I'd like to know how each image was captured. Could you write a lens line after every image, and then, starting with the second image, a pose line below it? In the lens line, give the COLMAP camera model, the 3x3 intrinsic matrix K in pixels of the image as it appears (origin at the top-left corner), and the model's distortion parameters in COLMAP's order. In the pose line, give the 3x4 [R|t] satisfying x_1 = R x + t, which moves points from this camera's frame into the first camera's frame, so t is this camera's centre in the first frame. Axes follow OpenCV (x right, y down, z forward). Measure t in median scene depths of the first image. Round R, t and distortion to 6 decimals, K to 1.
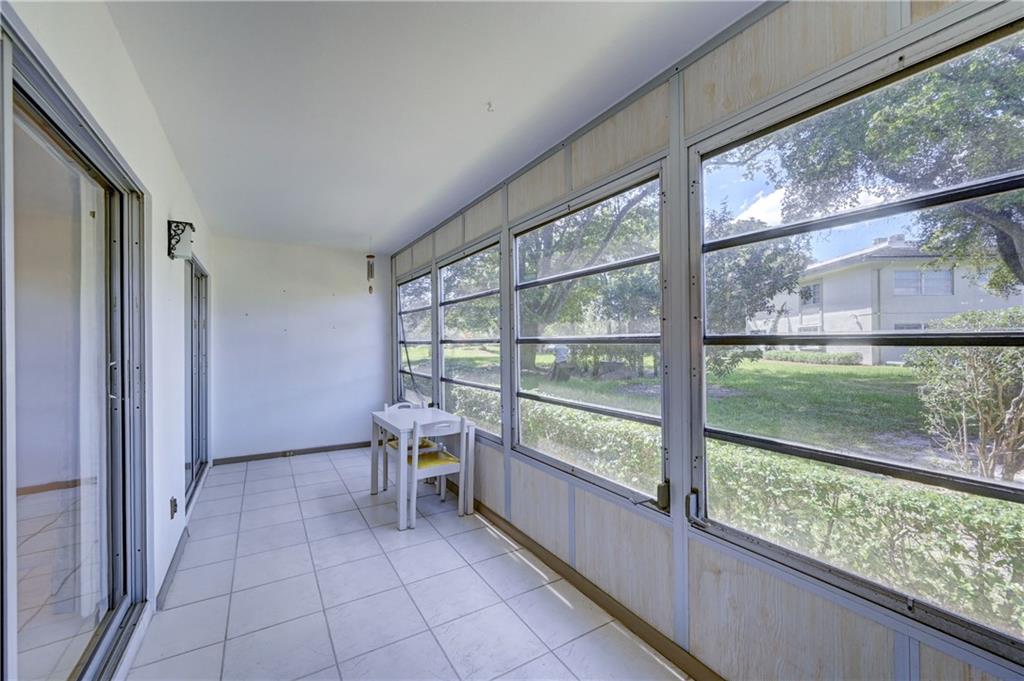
lens RADIAL K [[406.5, 0, 512.0], [0, 406.5, 340.5], [0, 0, 1]] dist [0.005651, 0.000106]
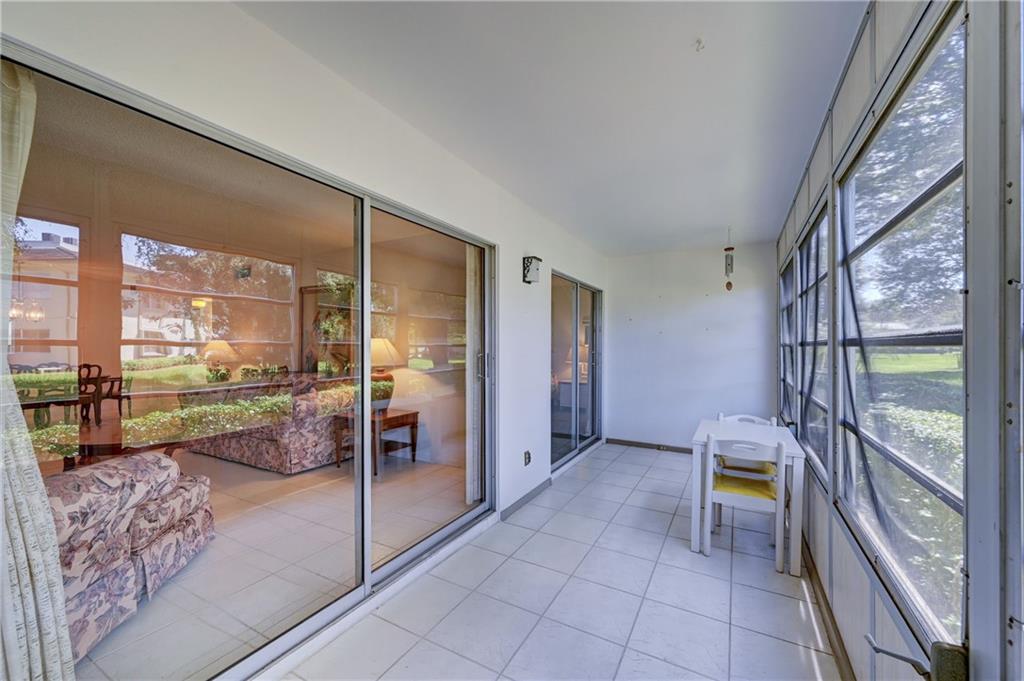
lens RADIAL K [[413.4, 0, 513.2], [0, 413.4, 346.1], [0, 0, 1]] dist [-0.001225, -0.000173]
pose [[0.496441, 0.009848, -0.868015, 0.321359], [-0.003864, 0.999951, 0.009135, 0.003272], [0.868062, -0.001181, 0.496454, 0.196950]]
